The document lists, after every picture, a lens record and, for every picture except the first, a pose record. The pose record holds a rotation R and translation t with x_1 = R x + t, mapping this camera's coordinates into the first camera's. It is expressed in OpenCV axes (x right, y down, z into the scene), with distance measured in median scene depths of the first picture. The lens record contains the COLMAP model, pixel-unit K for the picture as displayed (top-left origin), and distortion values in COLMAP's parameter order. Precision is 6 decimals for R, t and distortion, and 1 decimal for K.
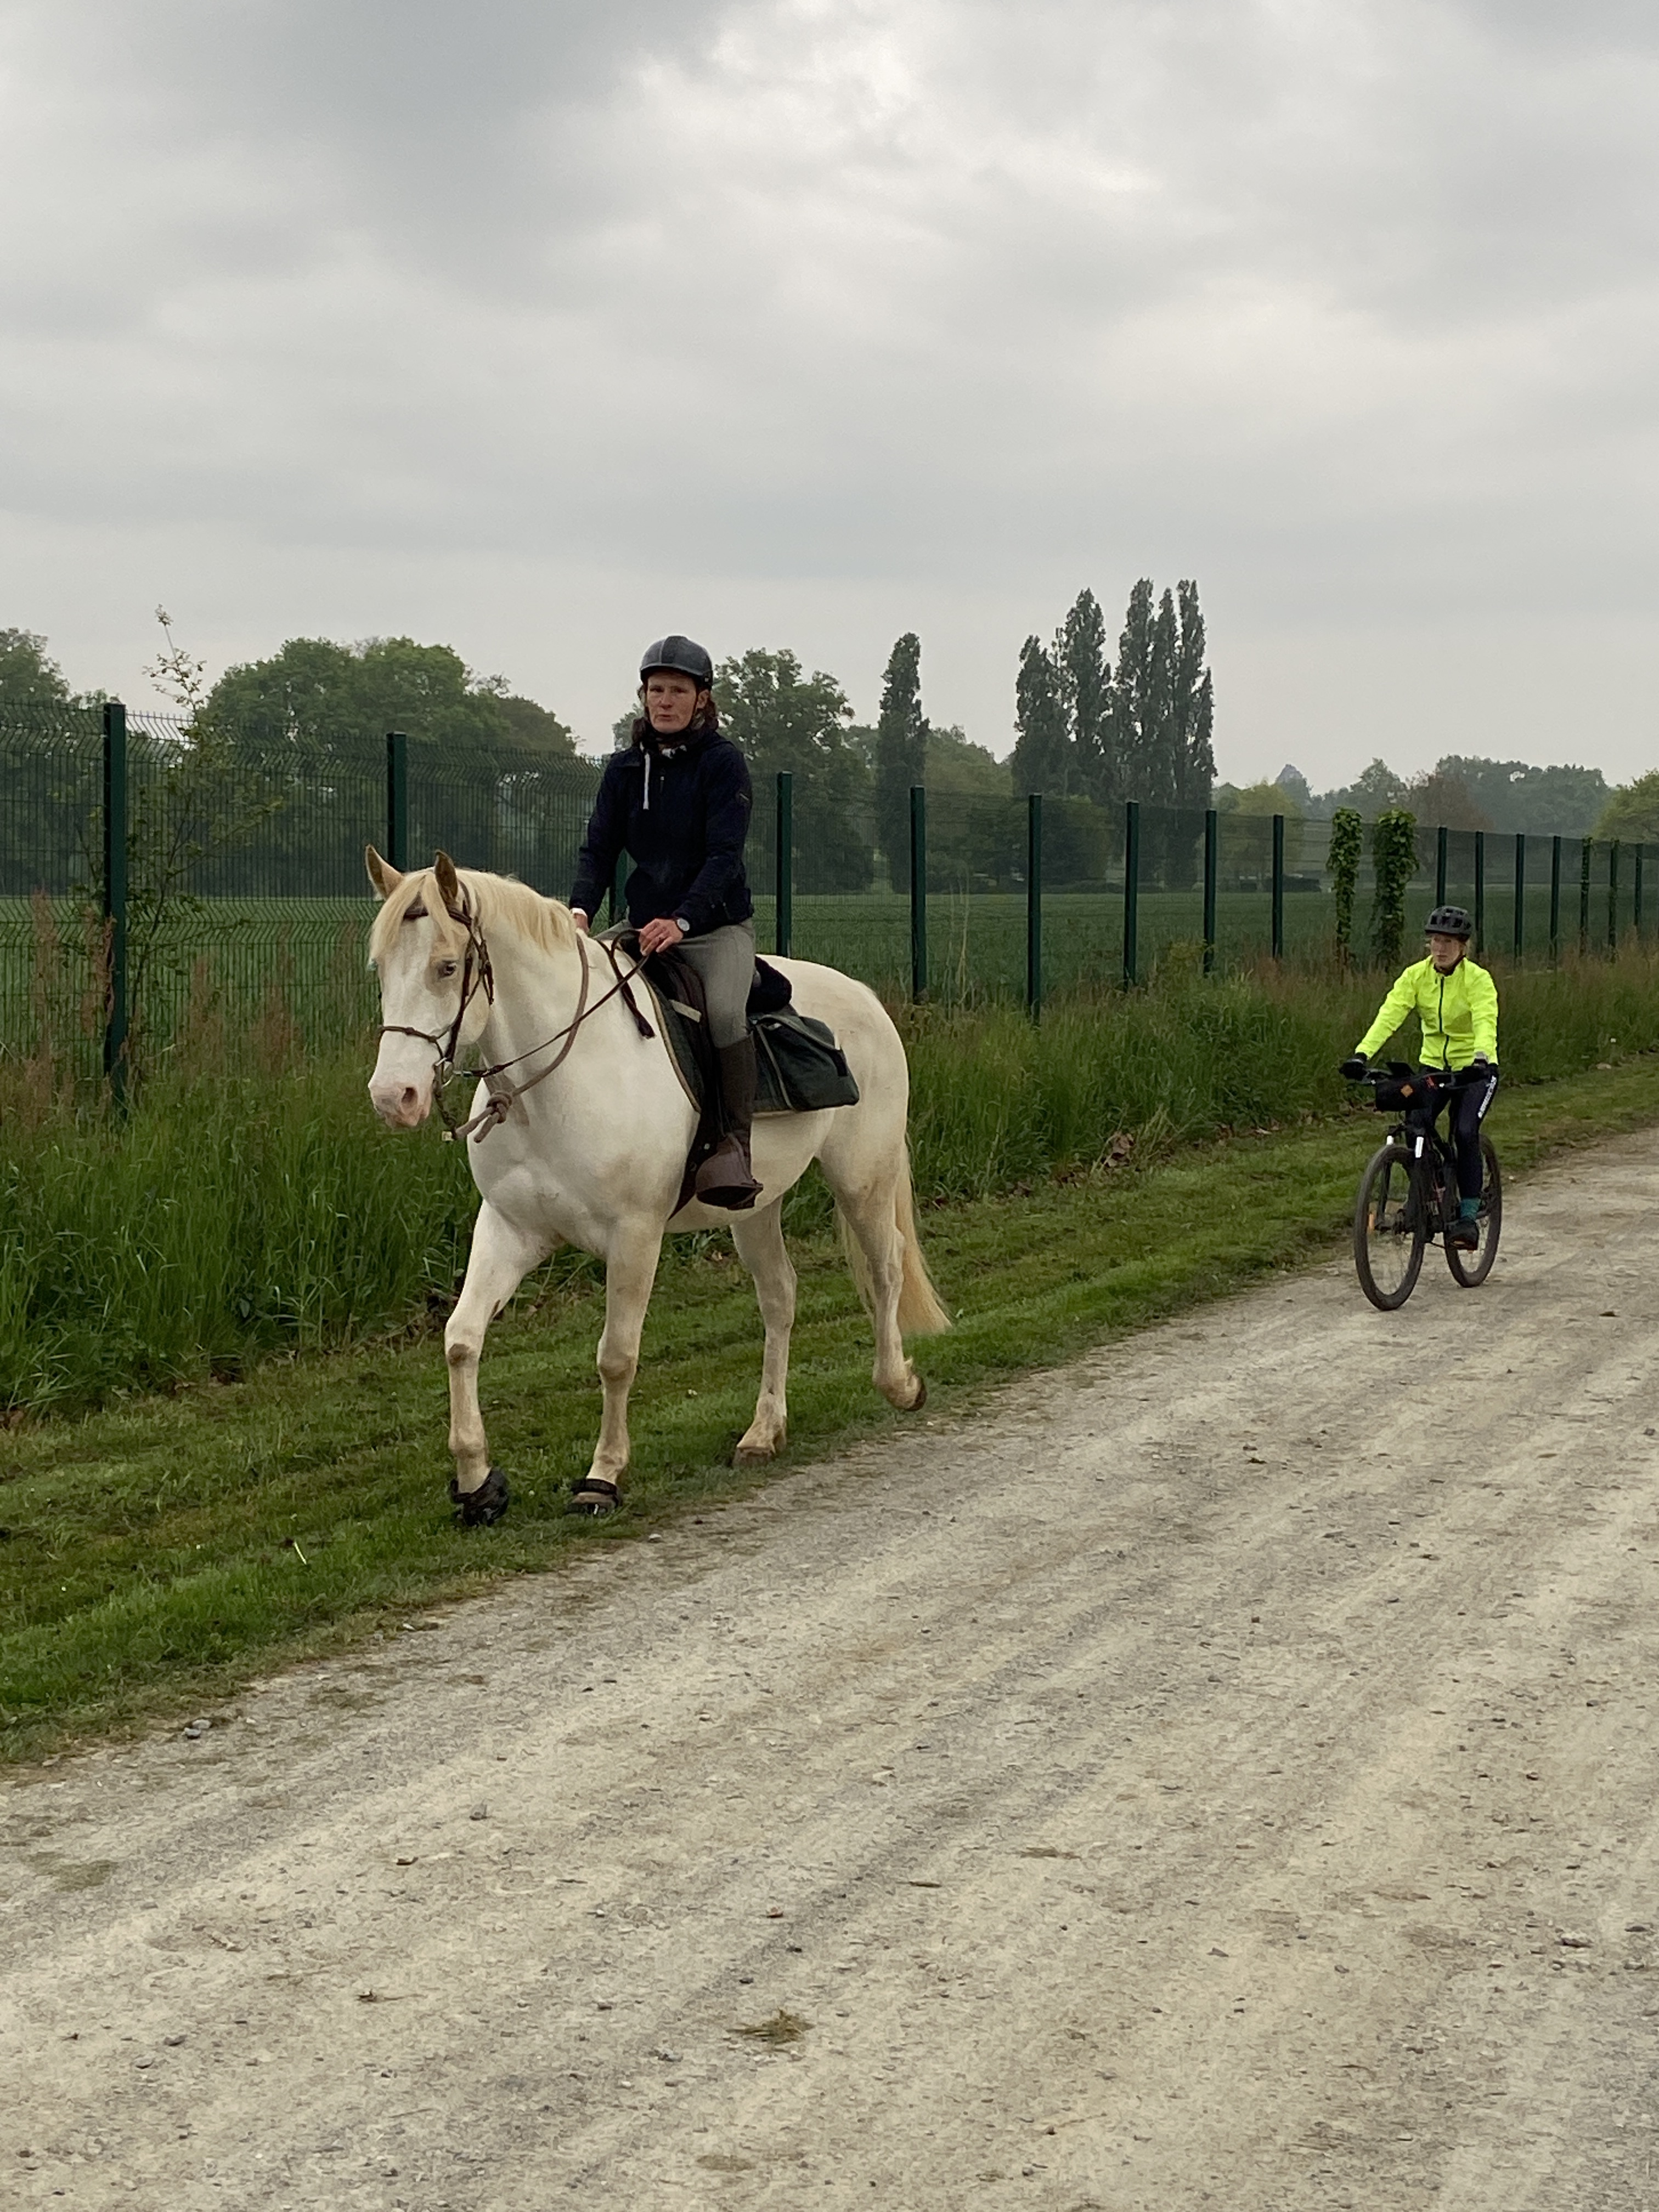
lens RADIAL K [[3468.2, 0, 827.6], [0, 3468.2, 1070.6], [0, 0, 1]] dist [0.126466, -0.009646]
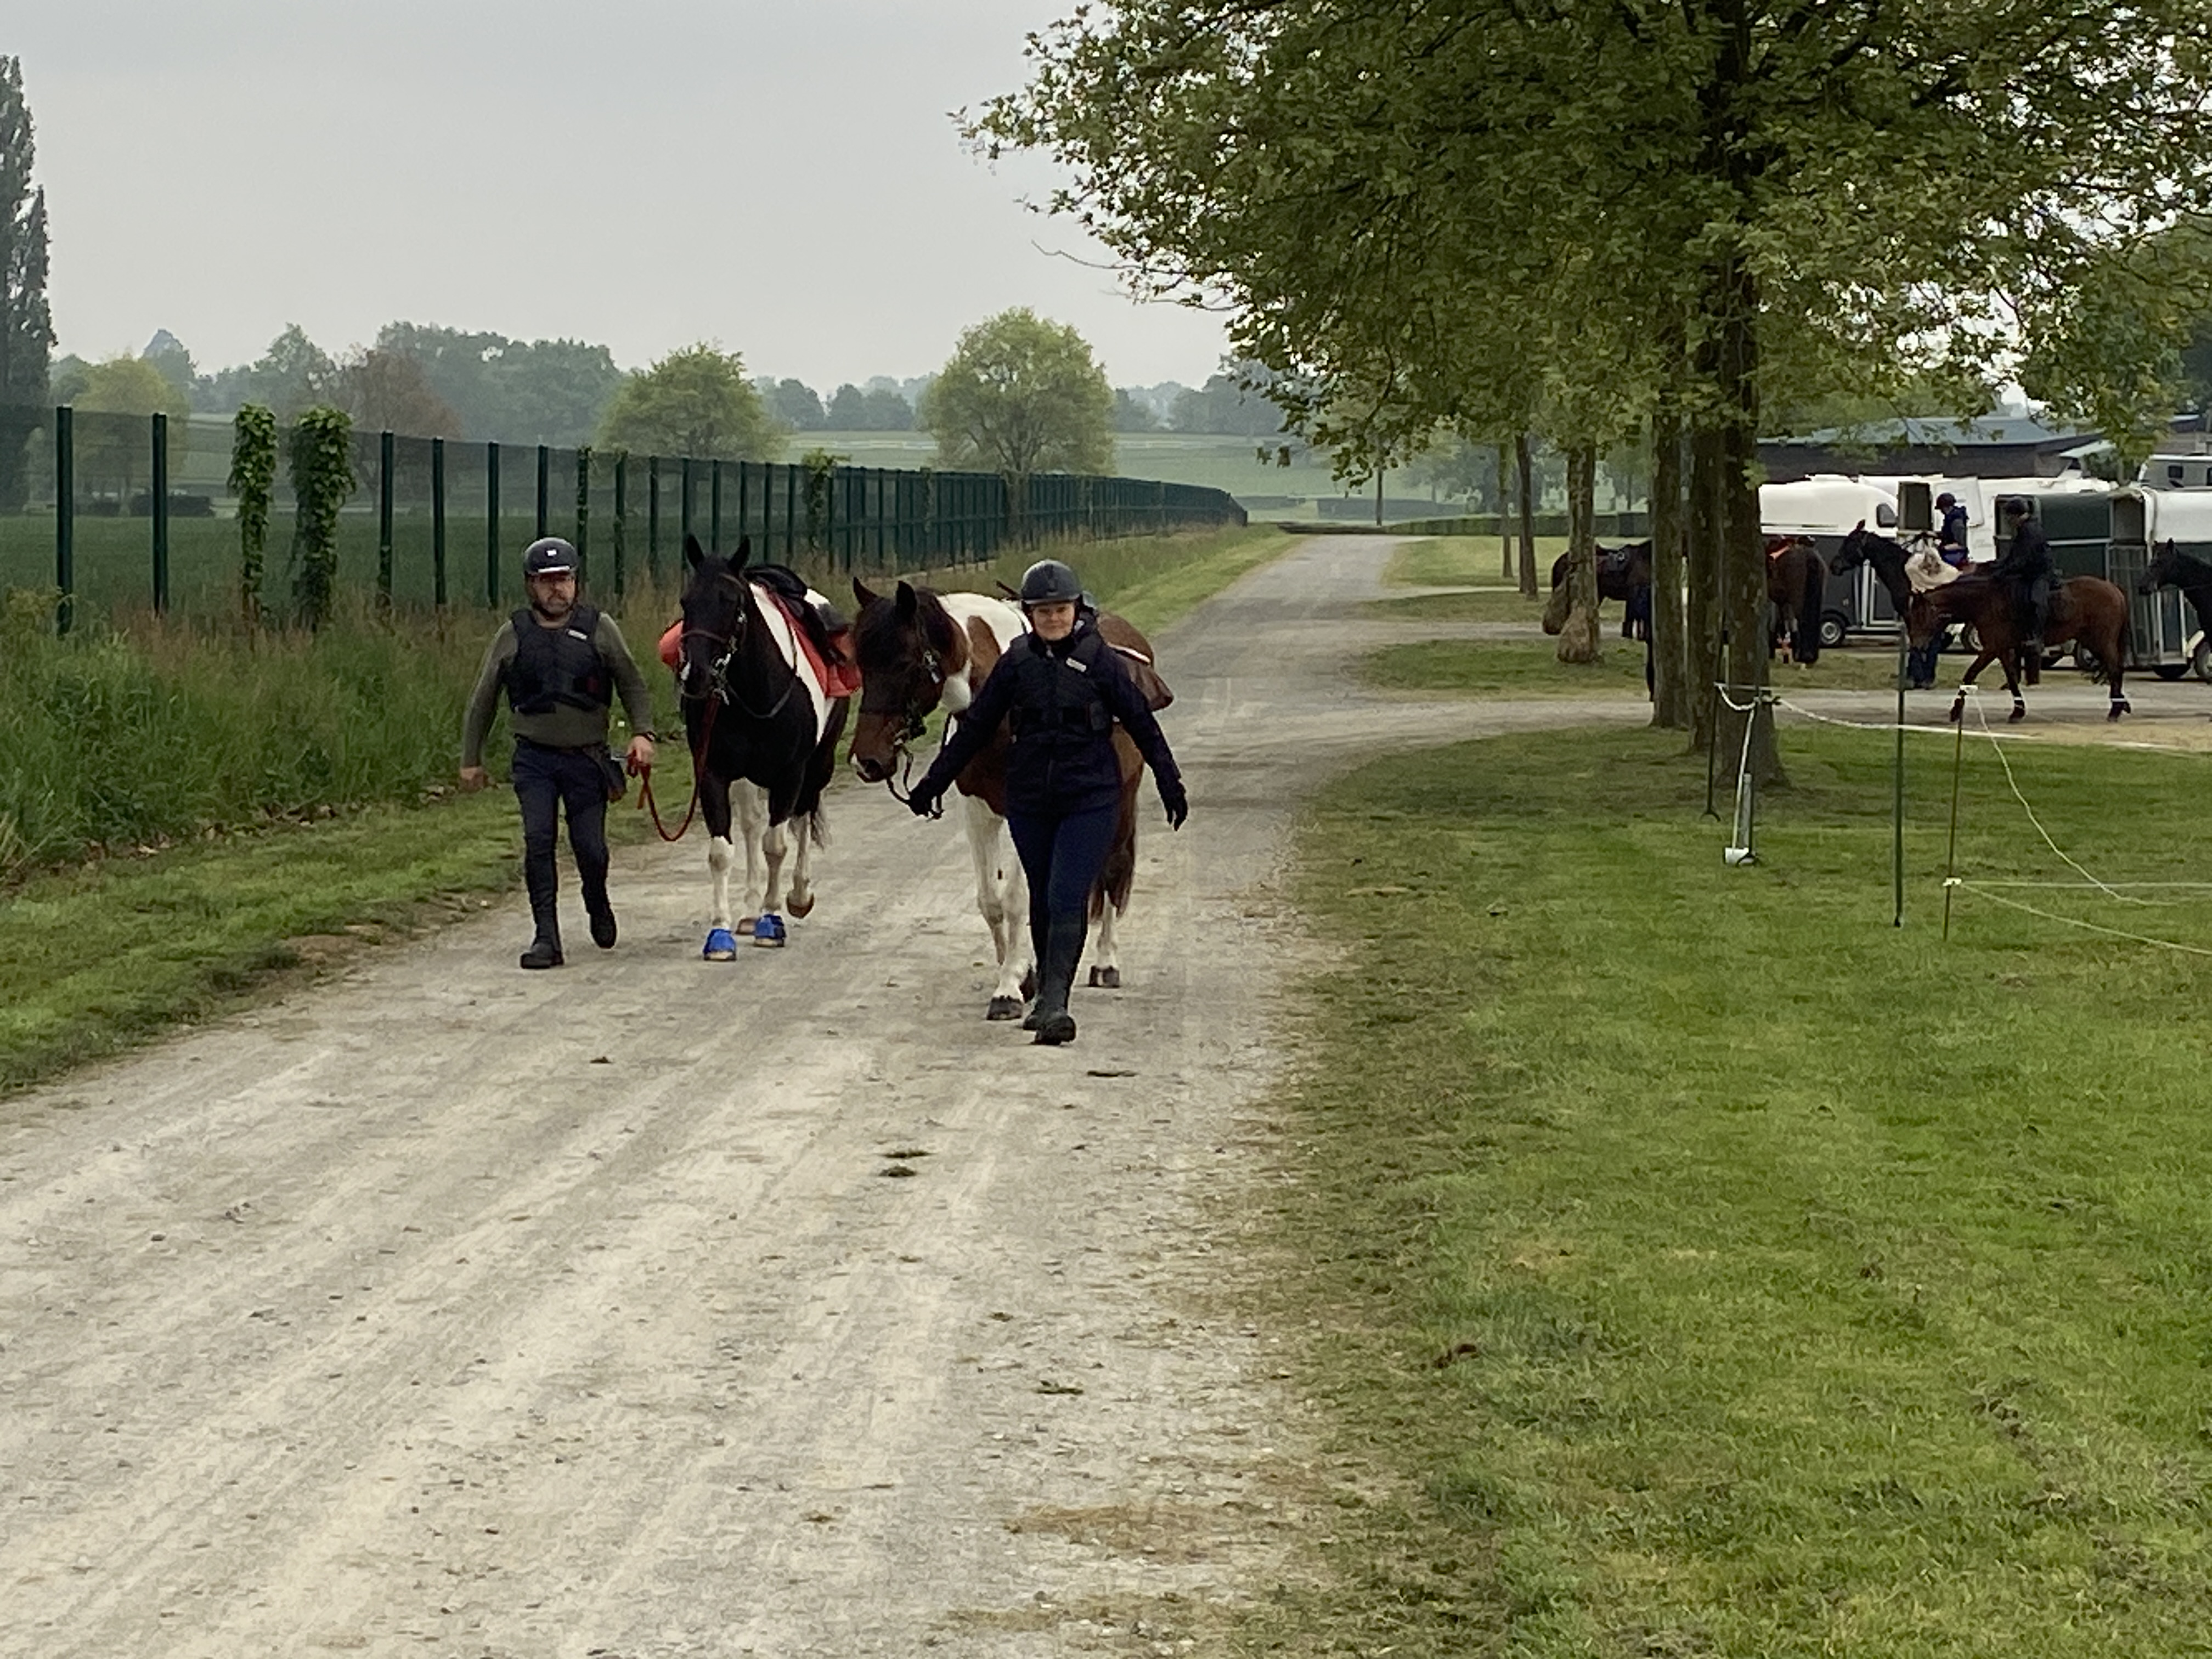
lens RADIAL K [[5046.2, 0, 1103.7], [0, 5046.2, 742.5], [0, 0, 1]] dist [0.128465, 0.185205]
pose [[0.950939, -0.010163, 0.309211, -0.020657], [0.012240, 0.999914, -0.004779, 0.003957], [-0.309135, 0.008329, 0.950982, -0.119127]]
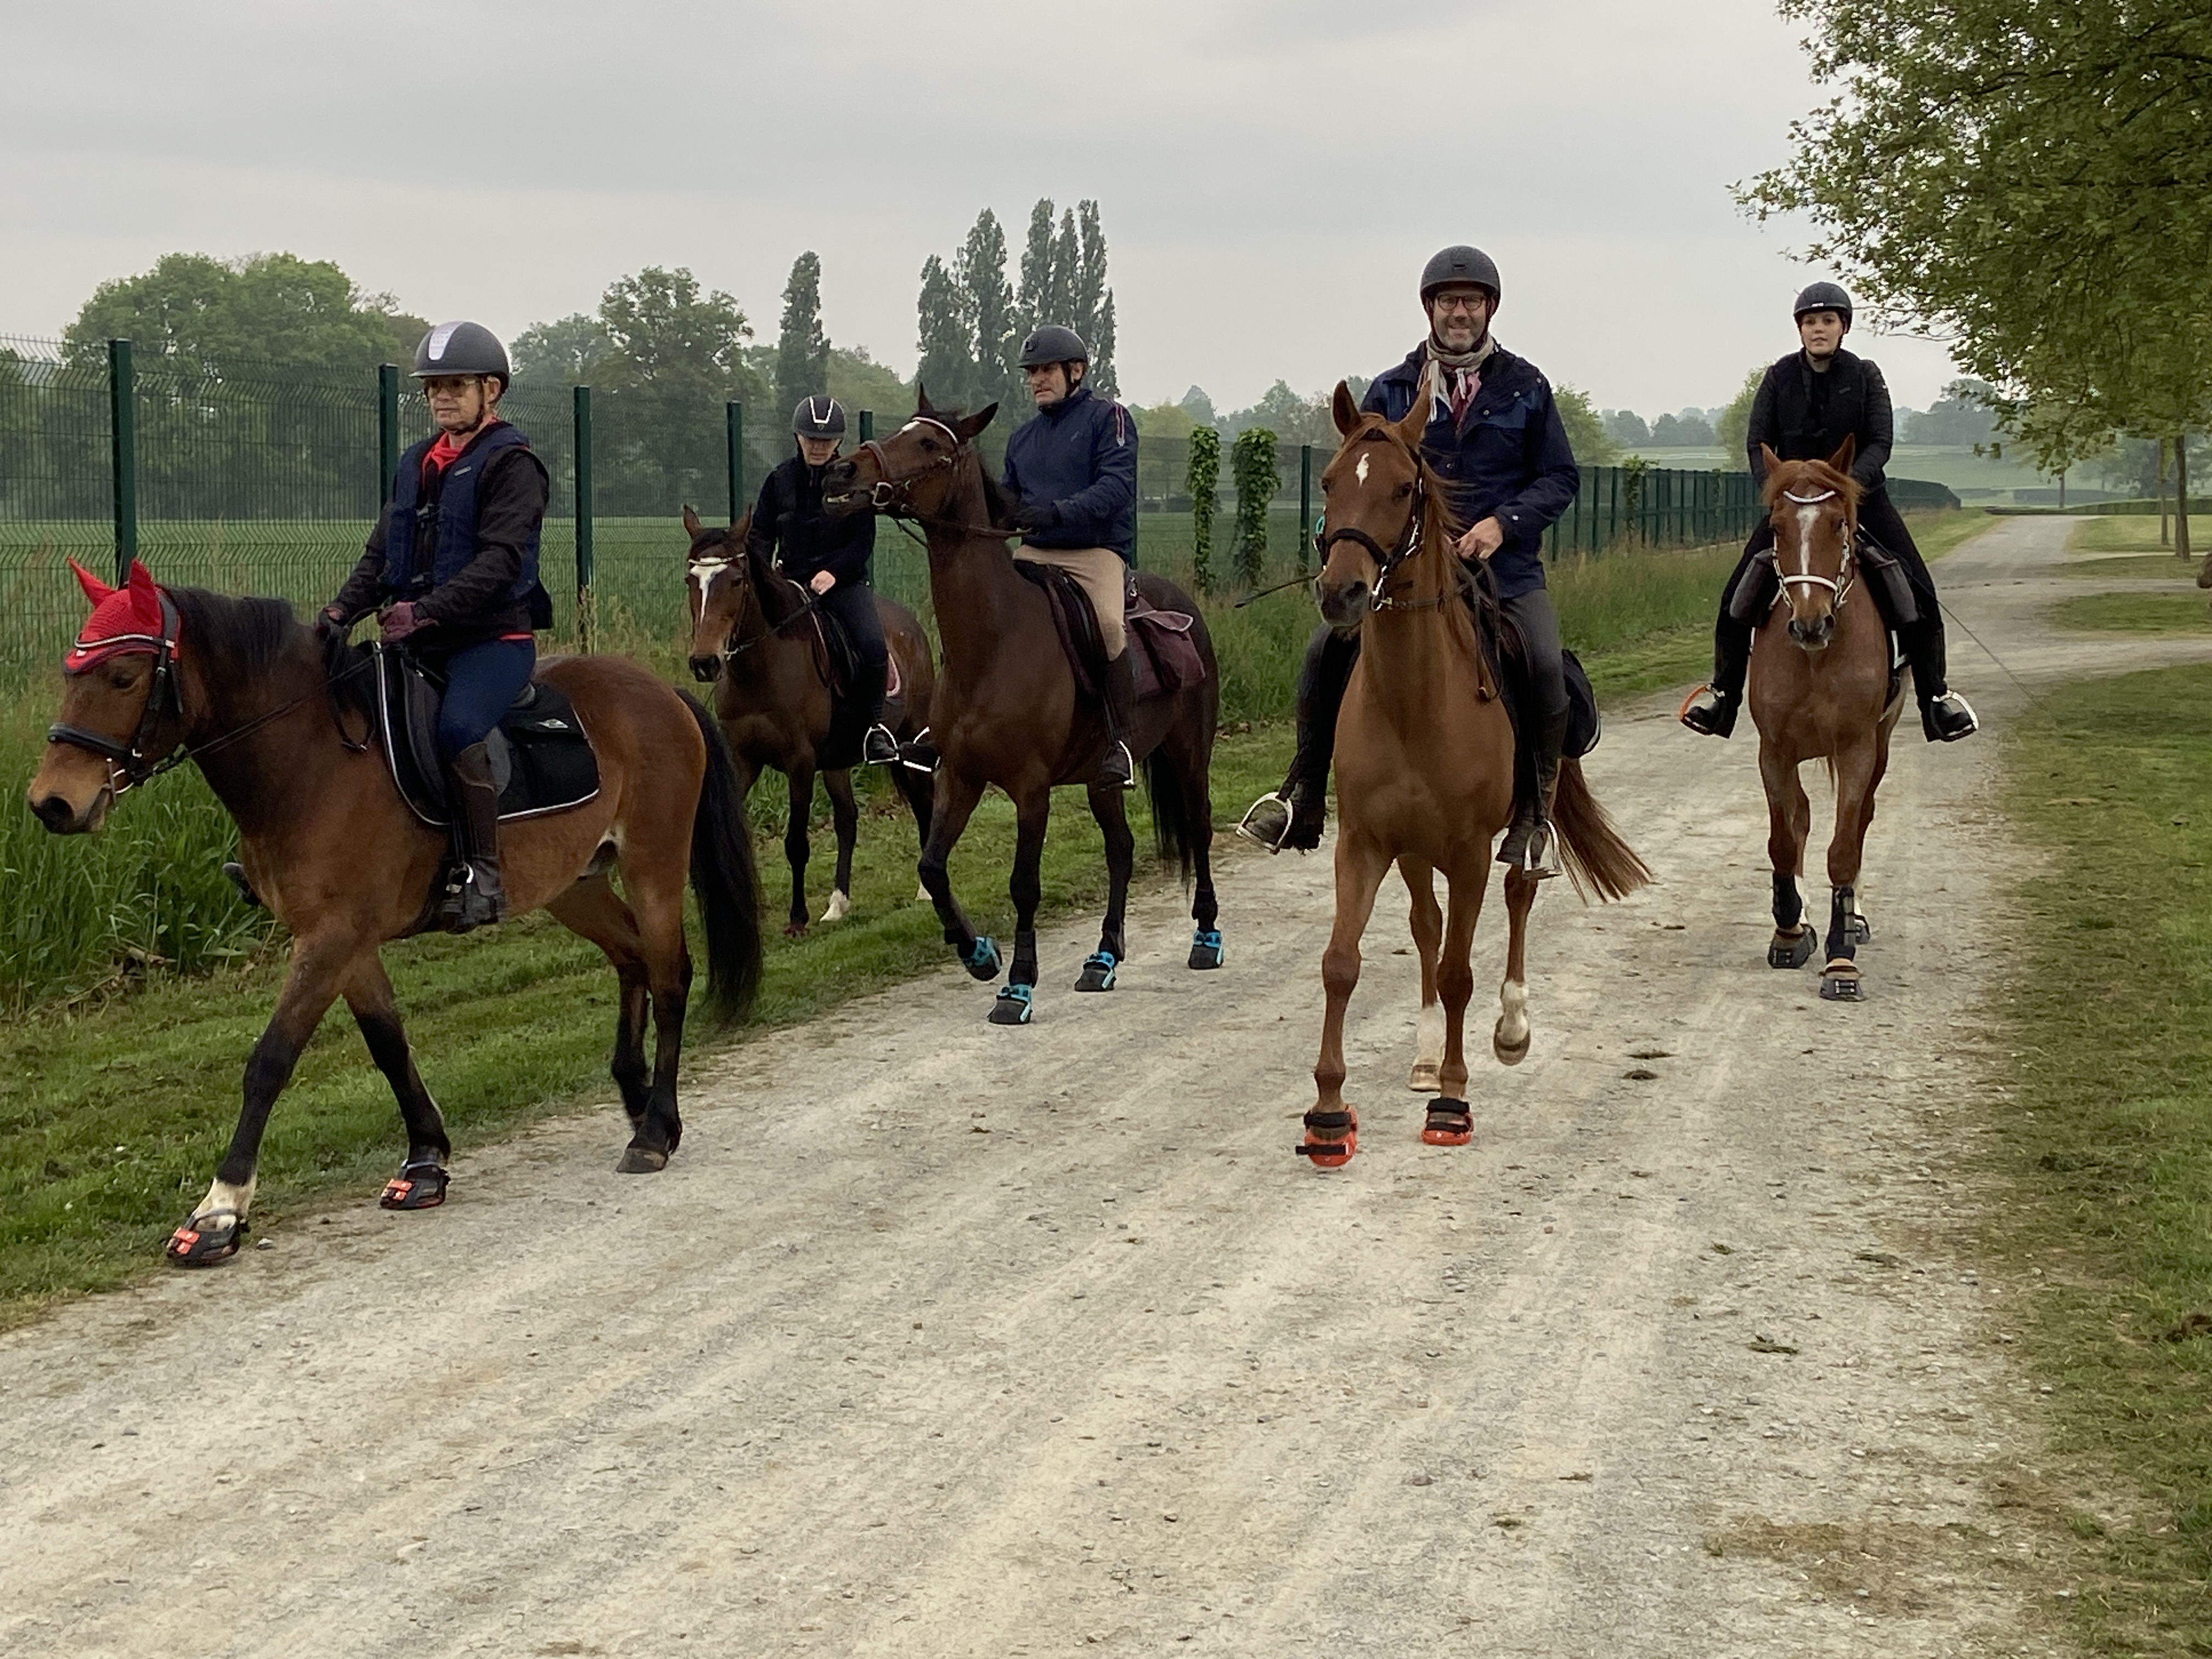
lens RADIAL K [[3456.1, 0, 1042.7], [0, 3456.1, 787.6], [0, 0, 1]] dist [0.135909, -0.146149]
pose [[0.996241, -0.011444, 0.085865, 0.041545], [0.009070, 0.999567, 0.027989, -0.002391], [-0.086148, -0.027105, 0.995914, 0.061117]]
